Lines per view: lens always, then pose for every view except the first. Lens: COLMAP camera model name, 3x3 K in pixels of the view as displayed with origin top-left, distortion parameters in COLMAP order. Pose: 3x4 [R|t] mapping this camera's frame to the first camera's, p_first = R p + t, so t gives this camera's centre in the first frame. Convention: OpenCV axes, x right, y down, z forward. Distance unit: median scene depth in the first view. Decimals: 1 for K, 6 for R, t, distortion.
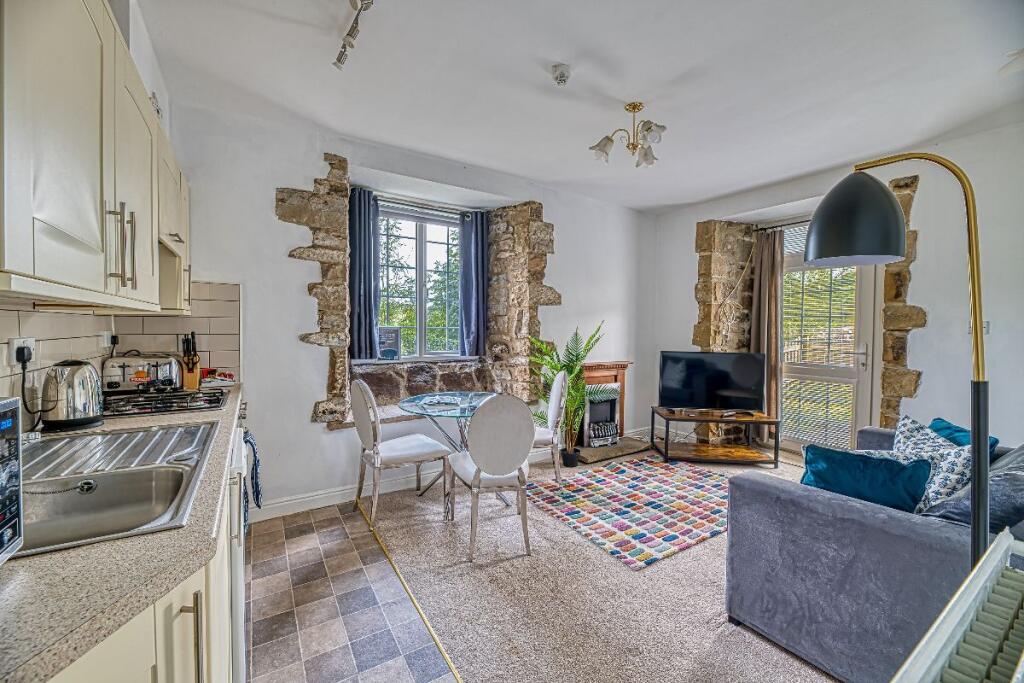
lens RADIAL K [[407.6, 0, 507.7], [0, 407.6, 334.2], [0, 0, 1]] dist [0.000007, 0.000061]
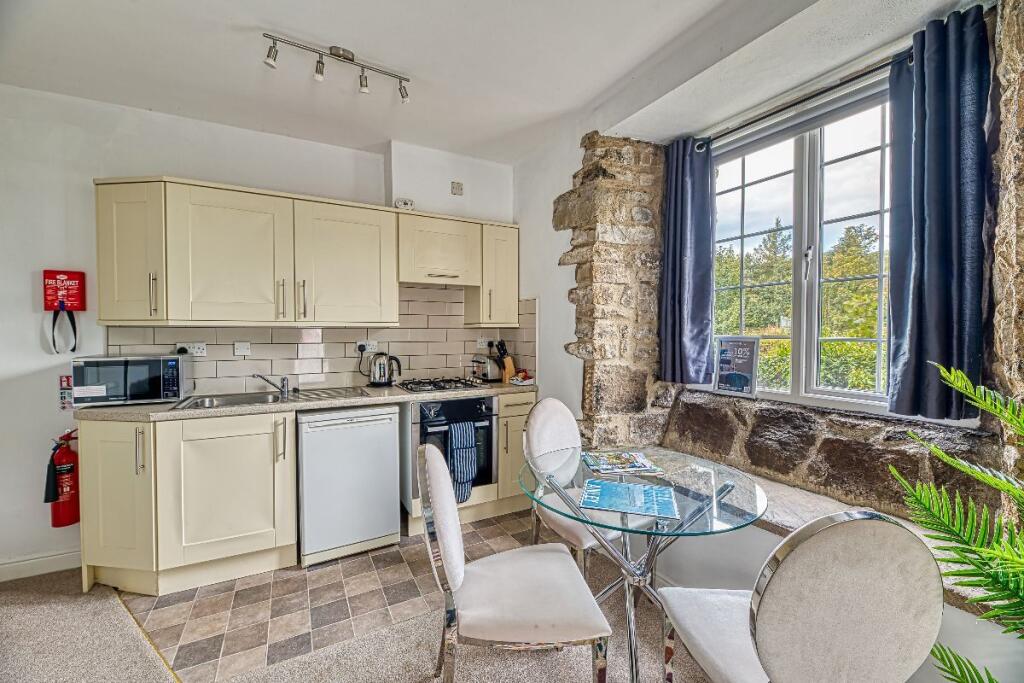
lens RADIAL K [[417.1, 0, 494.5], [0, 417.1, 341.6], [0, 0, 1]] dist [-0.006625, -0.000271]
pose [[-0.083359, 0.017492, -0.996366, 0.453046], [-0.020856, 0.999596, 0.019293, -0.019159], [0.996301, 0.022388, -0.082960, 0.862388]]
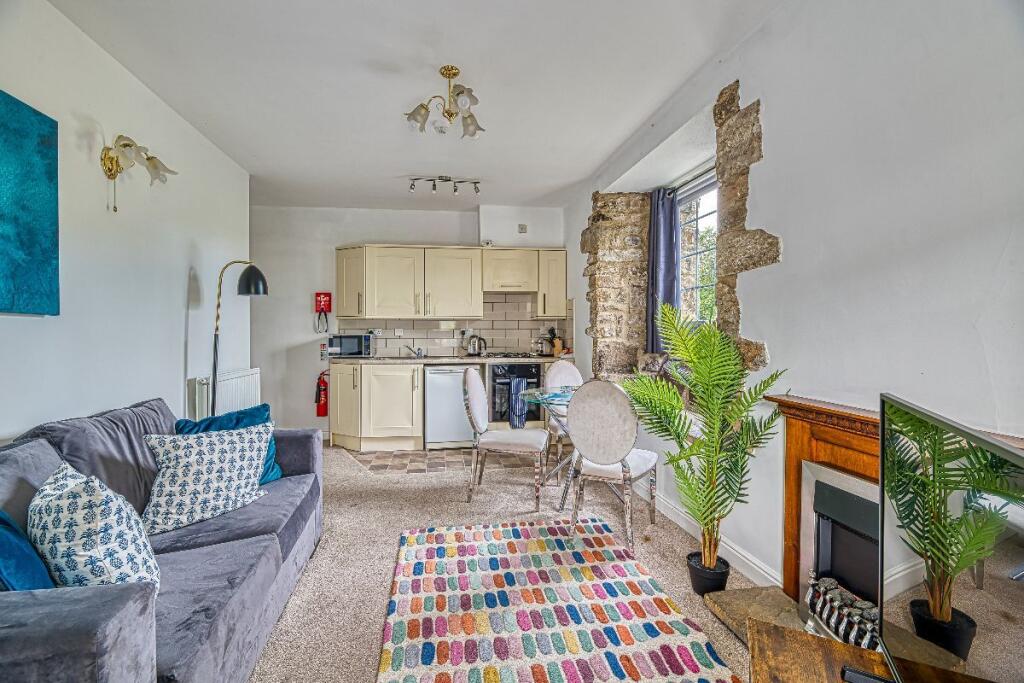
lens RADIAL K [[413.9, 0, 481.1], [0, 413.9, 326.9], [0, 0, 1]] dist [-0.001219, -0.000022]
pose [[-0.420329, -0.015848, -0.907233, 0.916907], [-0.018195, 0.999794, -0.009035, 0.013474], [0.907189, 0.012709, -0.420531, 1.203684]]
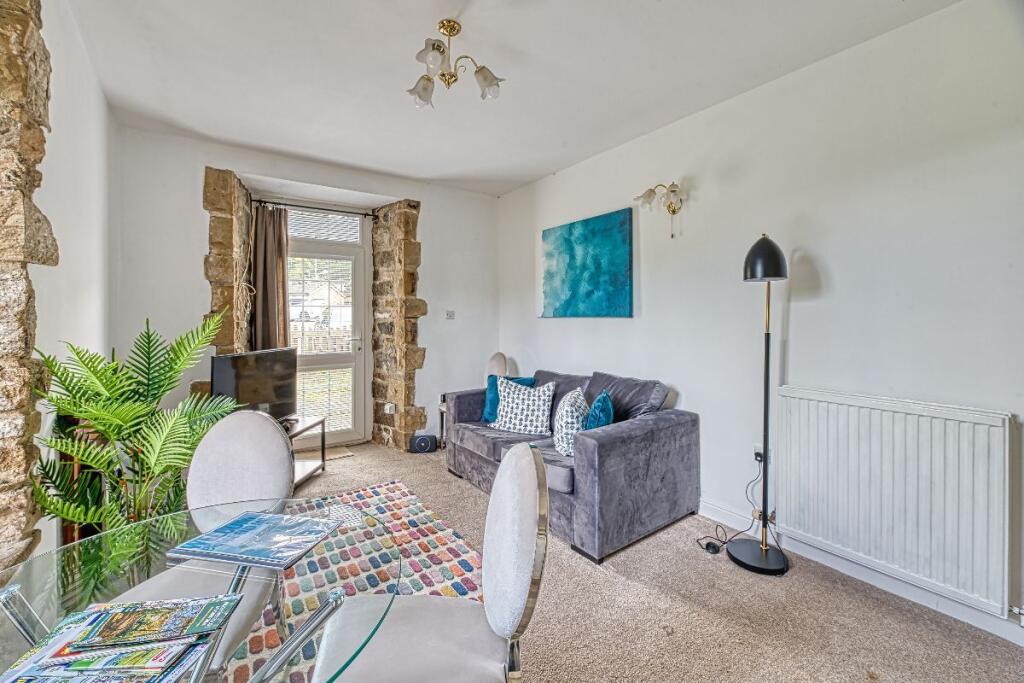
lens RADIAL K [[430.7, 0, 494.5], [0, 430.7, 314.8], [0, 0, 1]] dist [-0.000831, -0.000069]
pose [[-0.027143, -0.002299, 0.999629, -0.403810], [0.029487, 0.999560, 0.003099, -0.015618], [-0.999197, 0.029561, -0.027063, 0.782453]]
